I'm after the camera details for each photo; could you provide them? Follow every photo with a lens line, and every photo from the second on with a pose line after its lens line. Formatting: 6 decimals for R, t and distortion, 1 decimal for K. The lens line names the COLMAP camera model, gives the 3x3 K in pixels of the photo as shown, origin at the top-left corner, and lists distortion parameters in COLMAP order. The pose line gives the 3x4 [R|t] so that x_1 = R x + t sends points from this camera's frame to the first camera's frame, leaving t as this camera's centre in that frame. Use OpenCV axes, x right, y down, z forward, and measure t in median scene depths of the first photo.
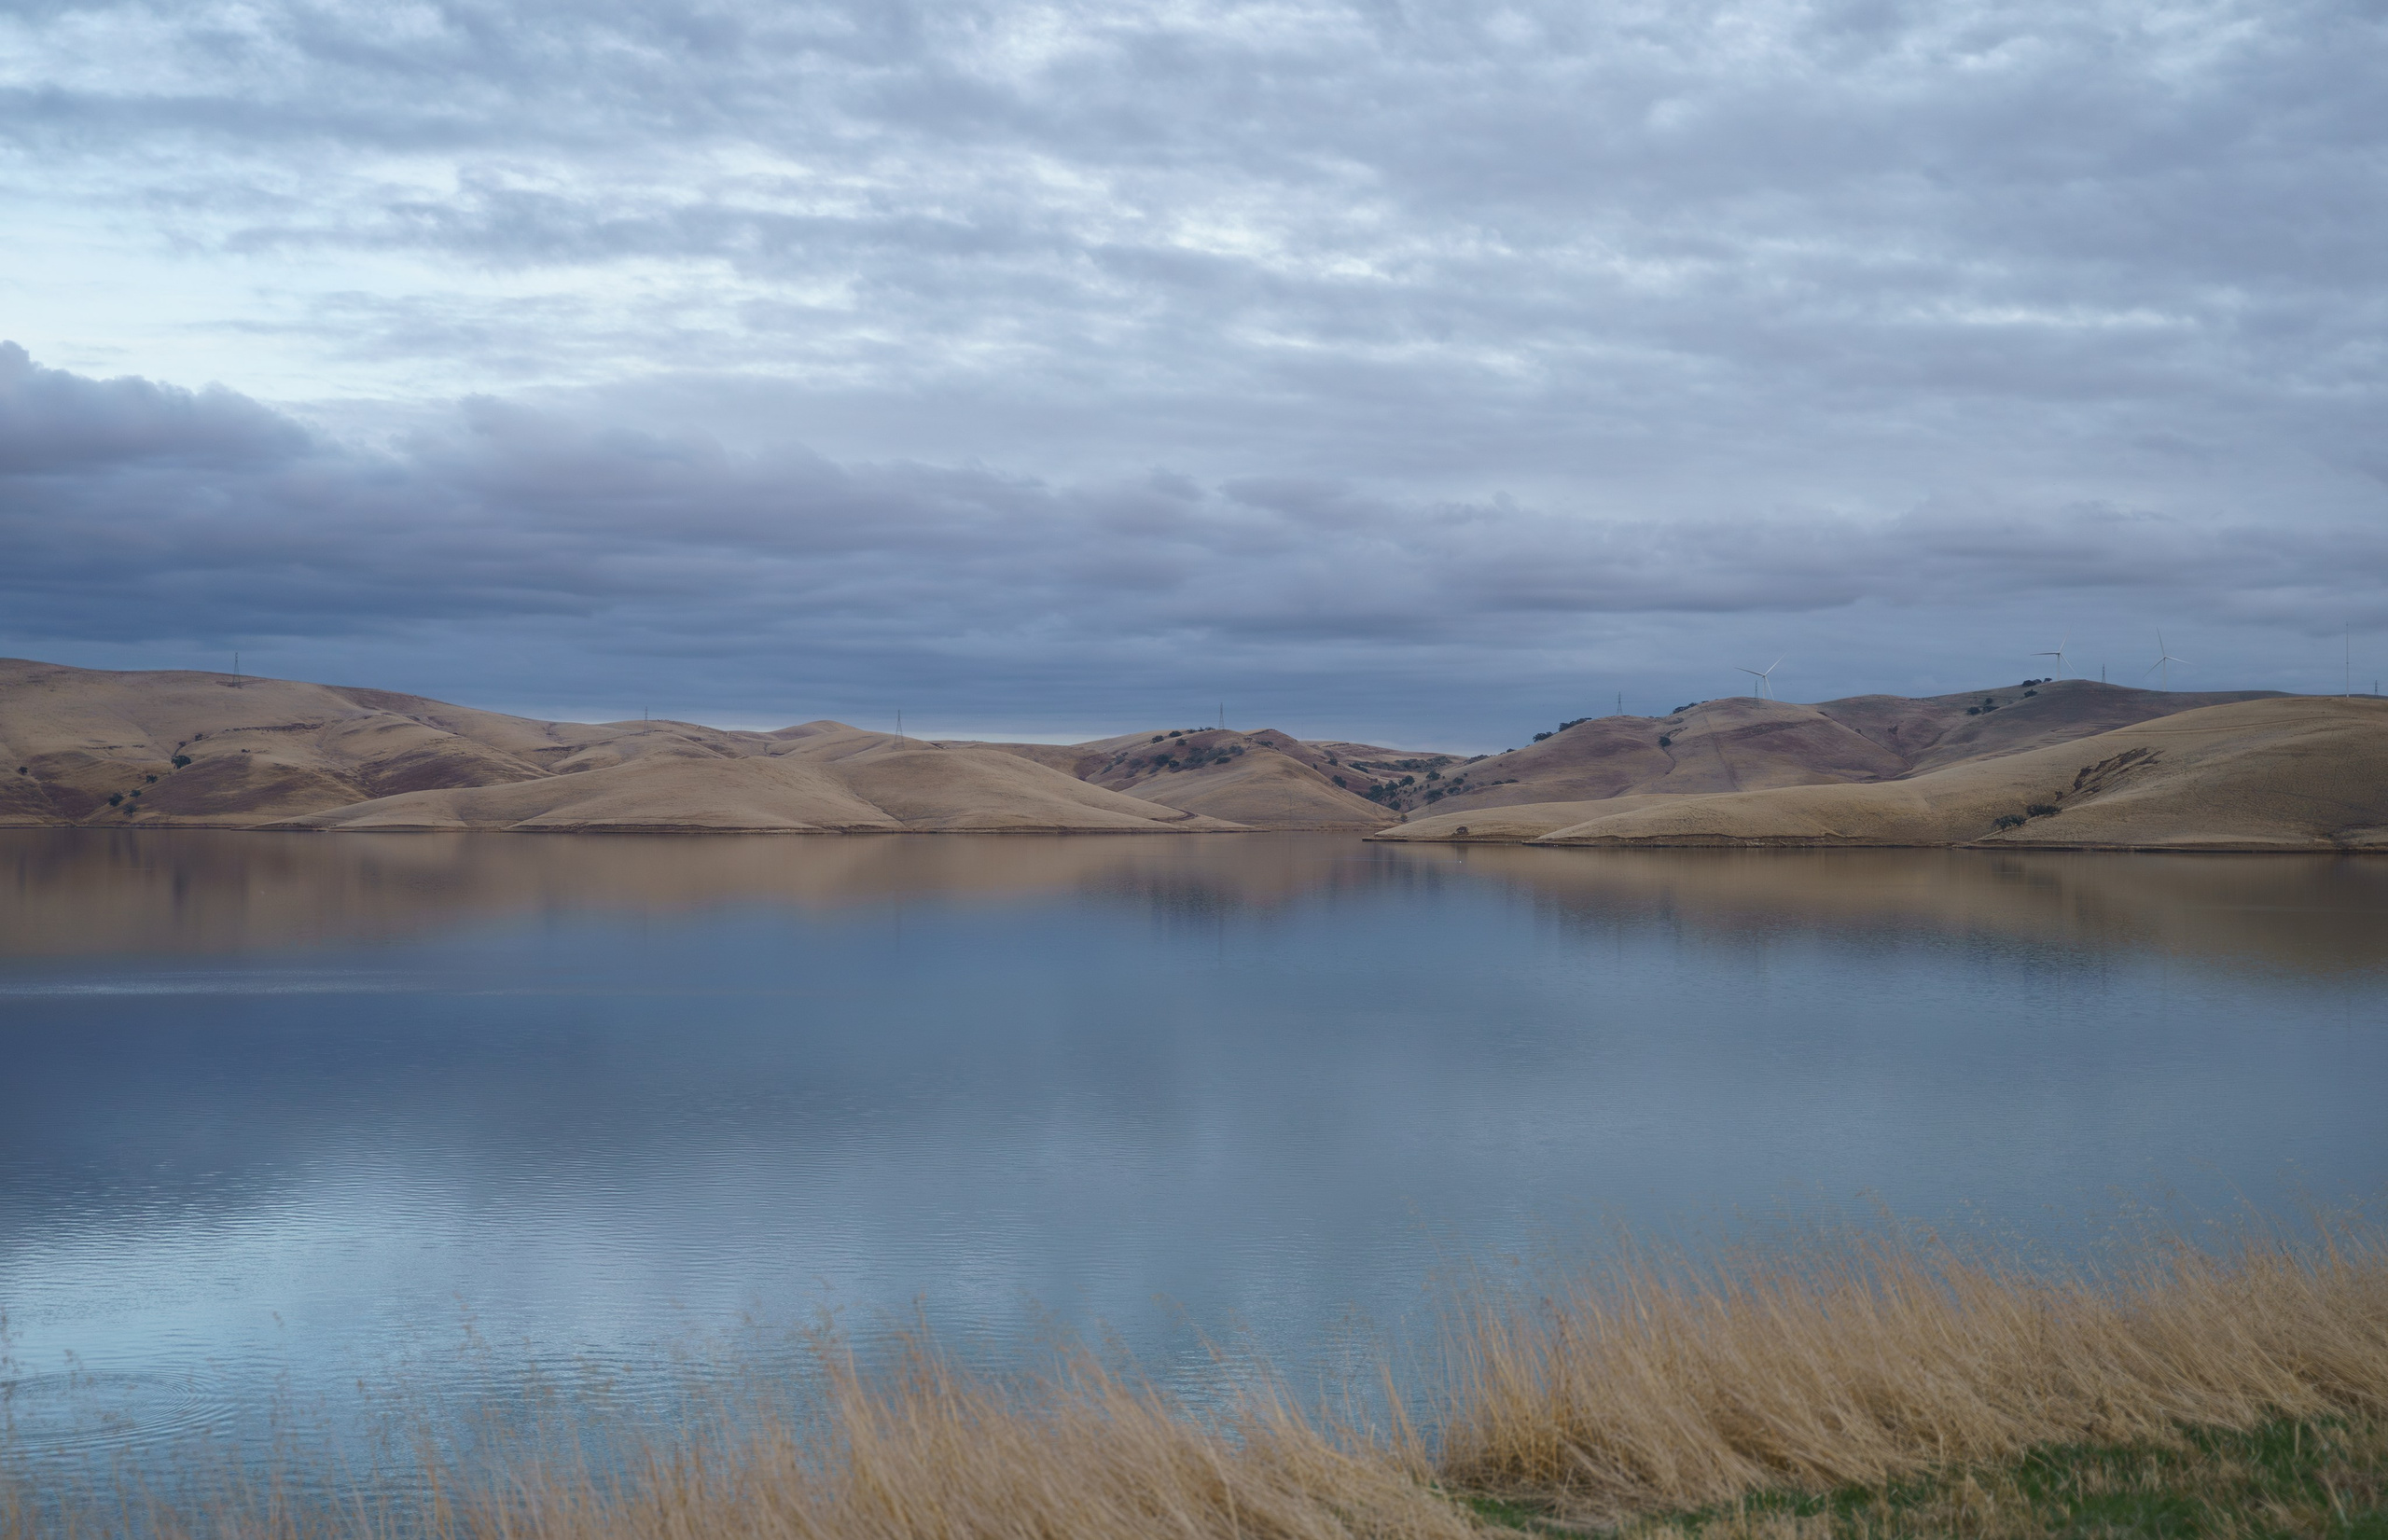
lens RADIAL K [[2686.3, 0, 1194.0], [0, 2686.3, 770.0], [0, 0, 1]] dist [-0.030066, 0.131047]
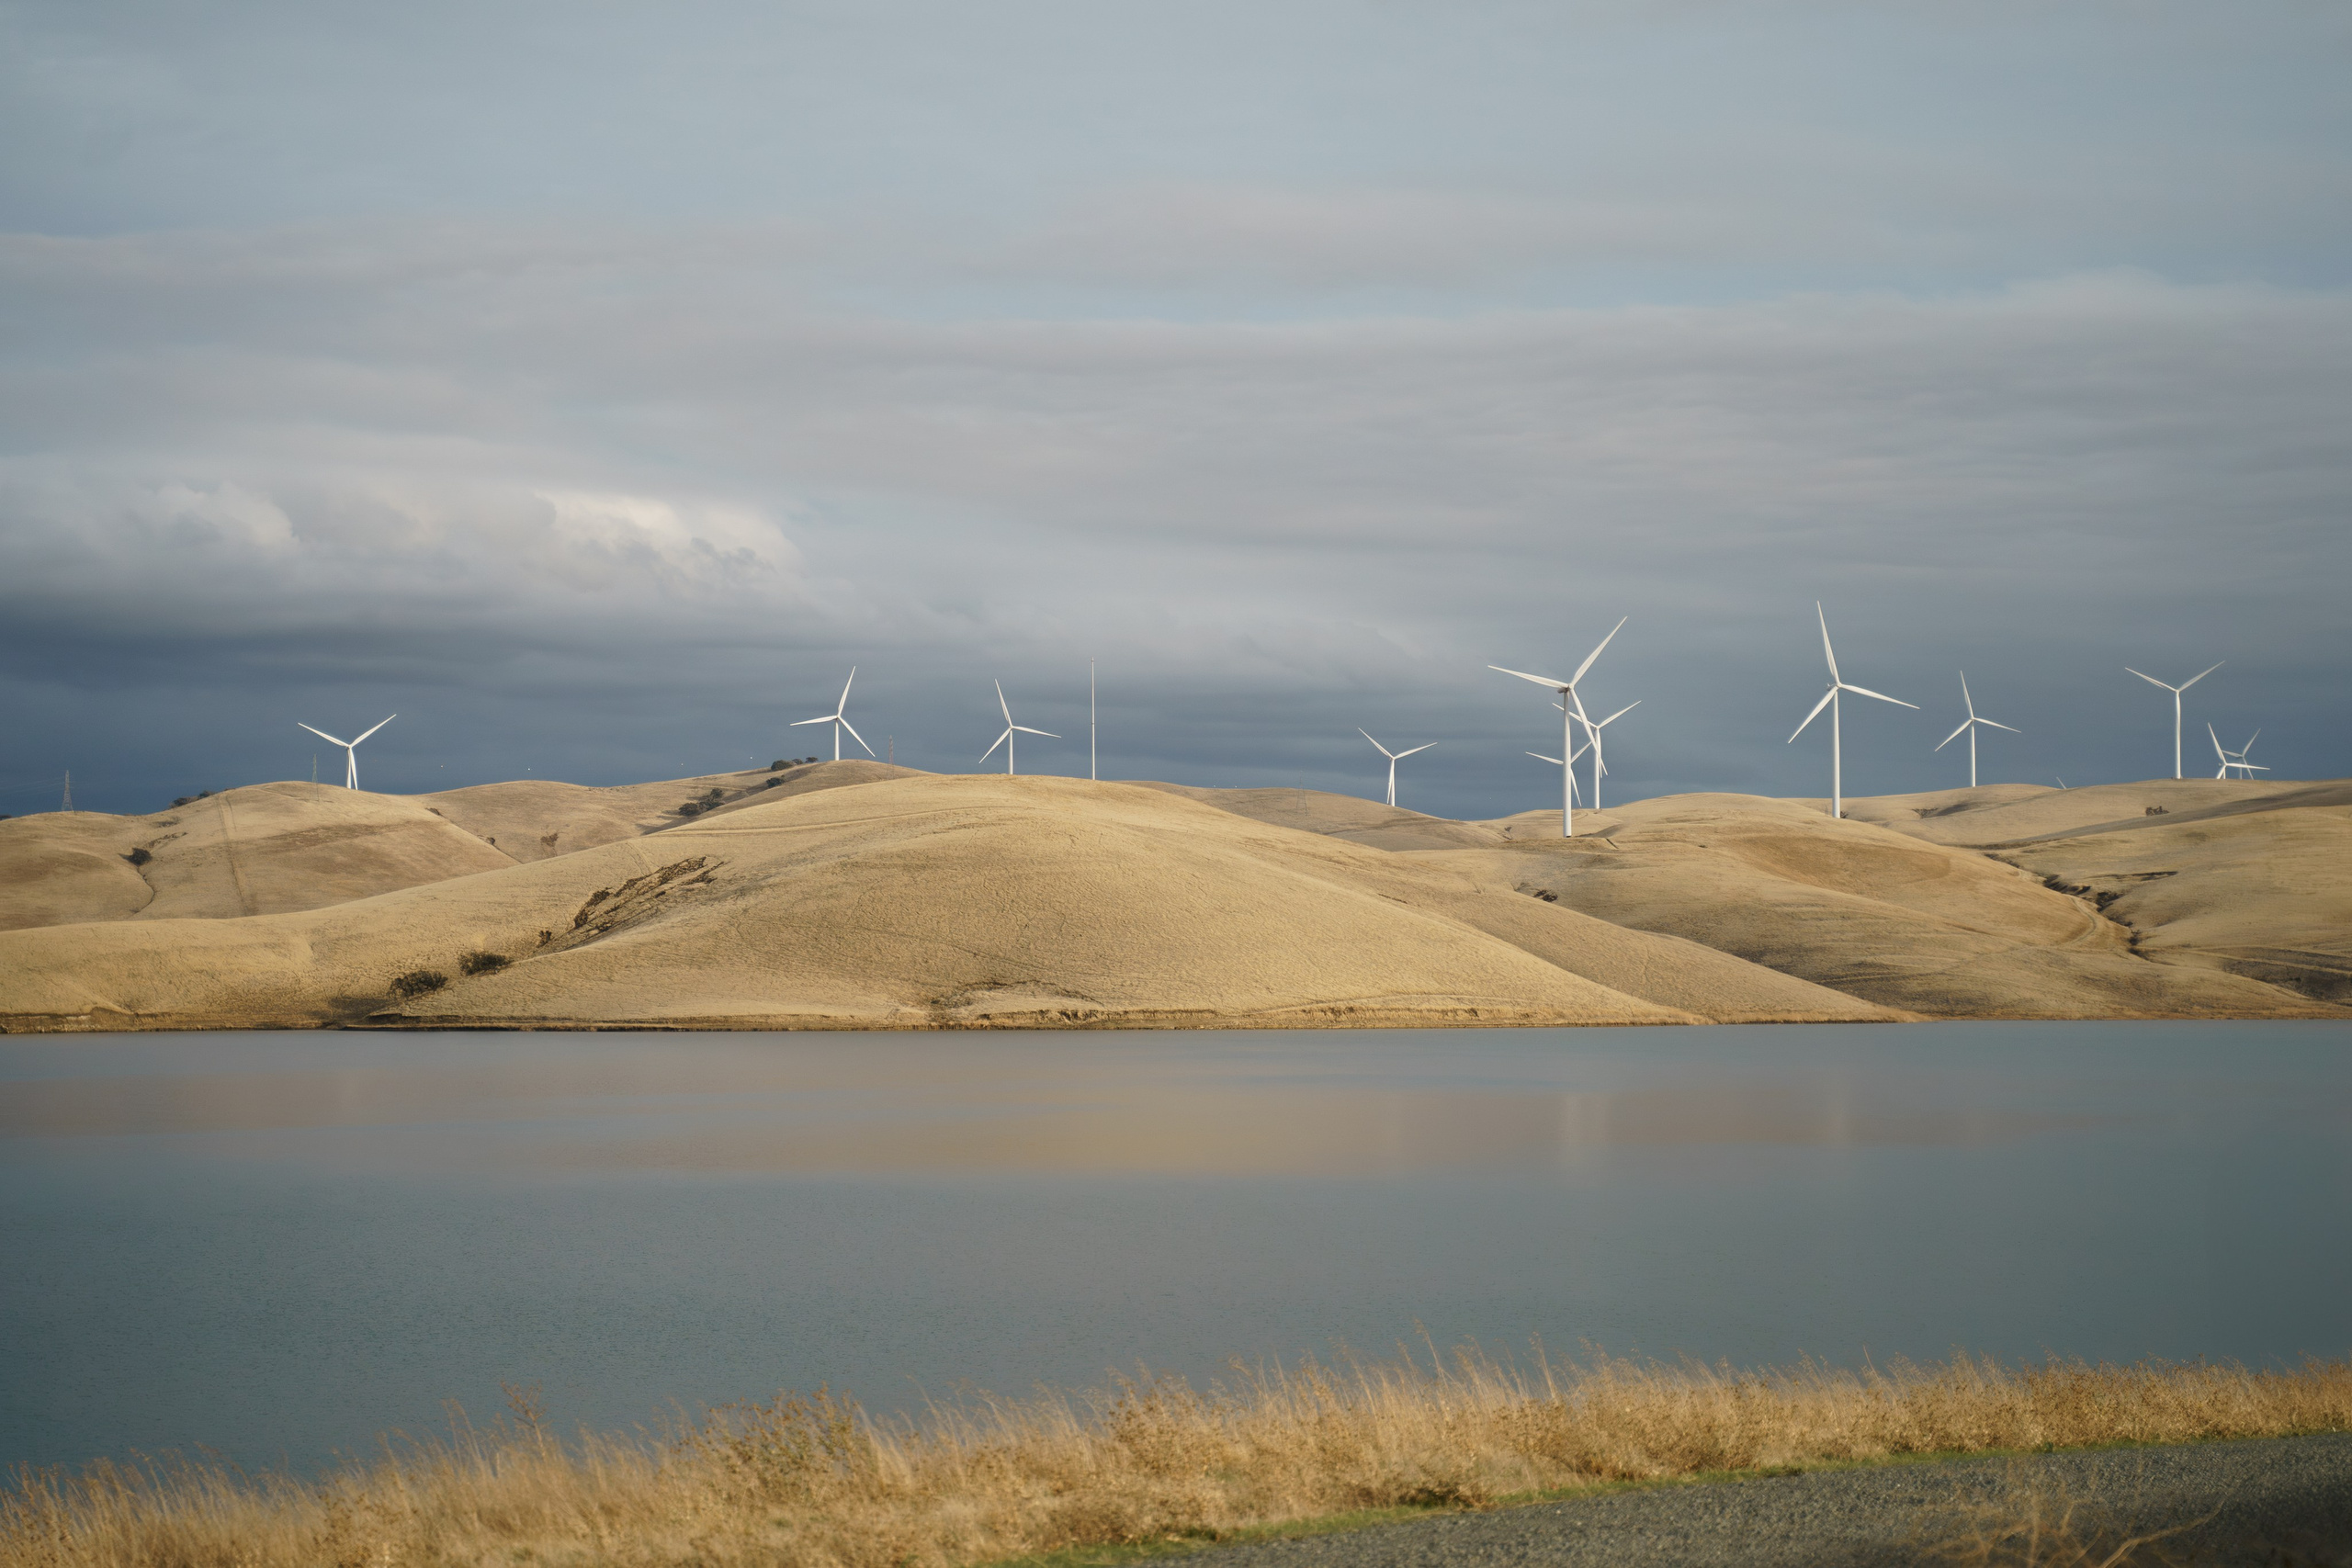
lens RADIAL K [[4367.3, 0, 1176.0], [0, 4367.3, 784.0], [0, 0, 1]] dist [0.230706, 0.042795]
pose [[0.946215, 0.011016, 0.323352, 0.144131], [-0.000951, 0.999510, -0.031271, 0.005725], [-0.323538, 0.029282, 0.945762, 0.066619]]
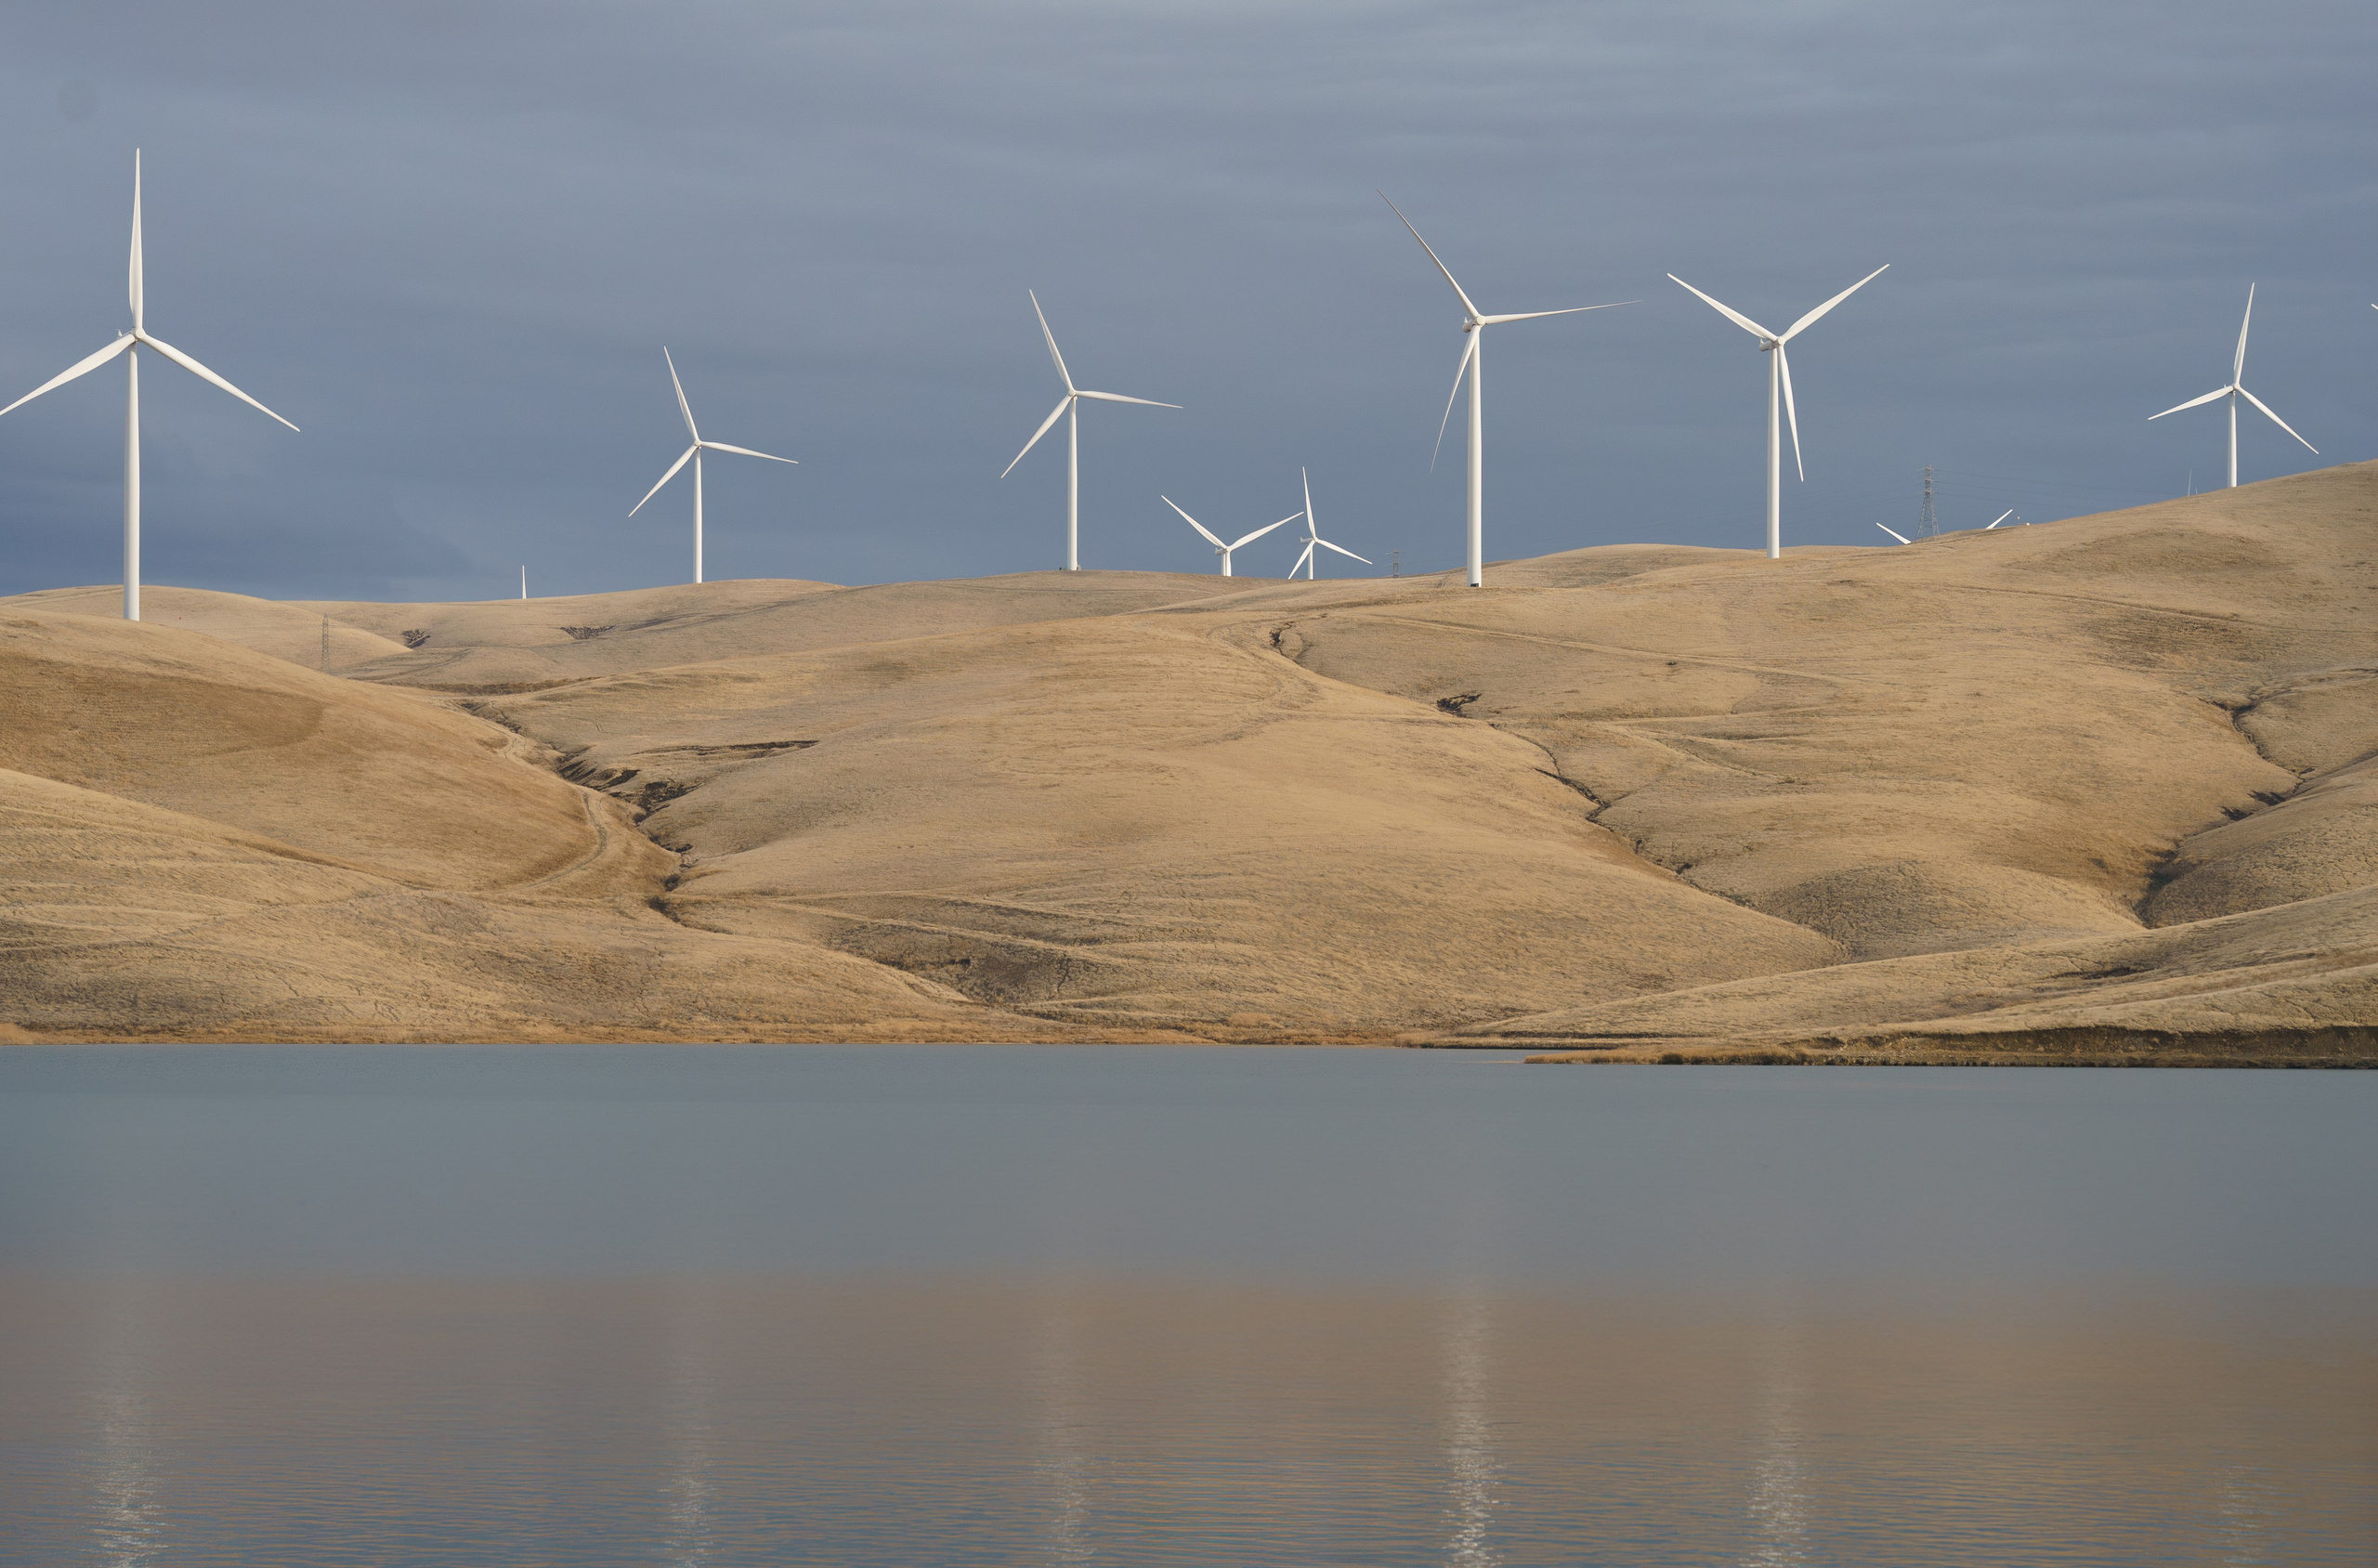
lens RADIAL K [[8614.1, 0, 1593.6], [0, 8614.1, 972.9], [0, 0, 1]] dist [0.254648, 0.593091]
pose [[0.851225, 0.002820, 0.524793, 0.294088], [-0.008819, 0.999921, 0.008931, 0.011229], [-0.524726, -0.012230, 0.851183, 0.106905]]
